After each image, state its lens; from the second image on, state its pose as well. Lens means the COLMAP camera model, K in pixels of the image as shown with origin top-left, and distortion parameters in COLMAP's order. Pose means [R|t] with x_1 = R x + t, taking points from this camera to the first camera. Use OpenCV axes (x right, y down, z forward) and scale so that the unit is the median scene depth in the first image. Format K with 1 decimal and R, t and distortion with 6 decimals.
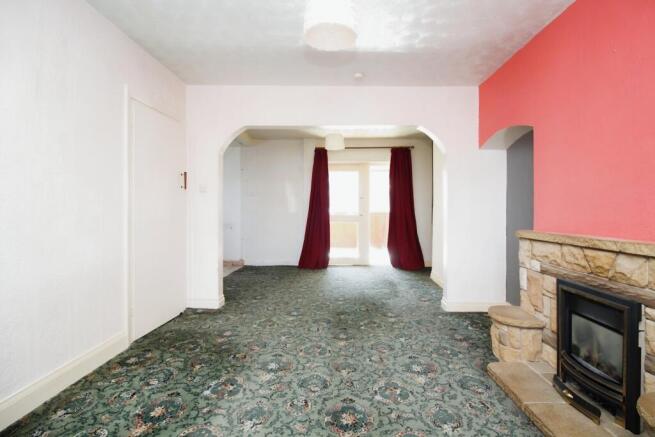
lens RADIAL K [[305.9, 0, 327.3], [0, 305.9, 215.4], [0, 0, 1]] dist [0.000356, 0.000116]
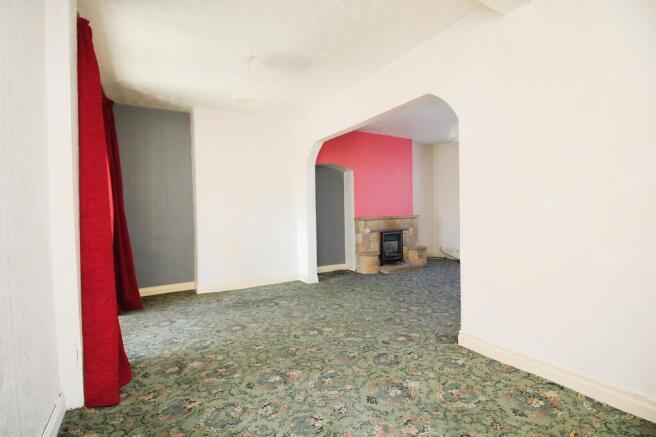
lens RADIAL K [[306.3, 0, 327.7], [0, 306.3, 220.5], [0, 0, 1]] dist [0.000356, 0.000116]
pose [[-0.537080, -0.012021, 0.843446, -1.040762], [0.011727, 0.999695, 0.021716, 0.019385], [-0.843450, 0.021554, -0.536775, 2.130180]]
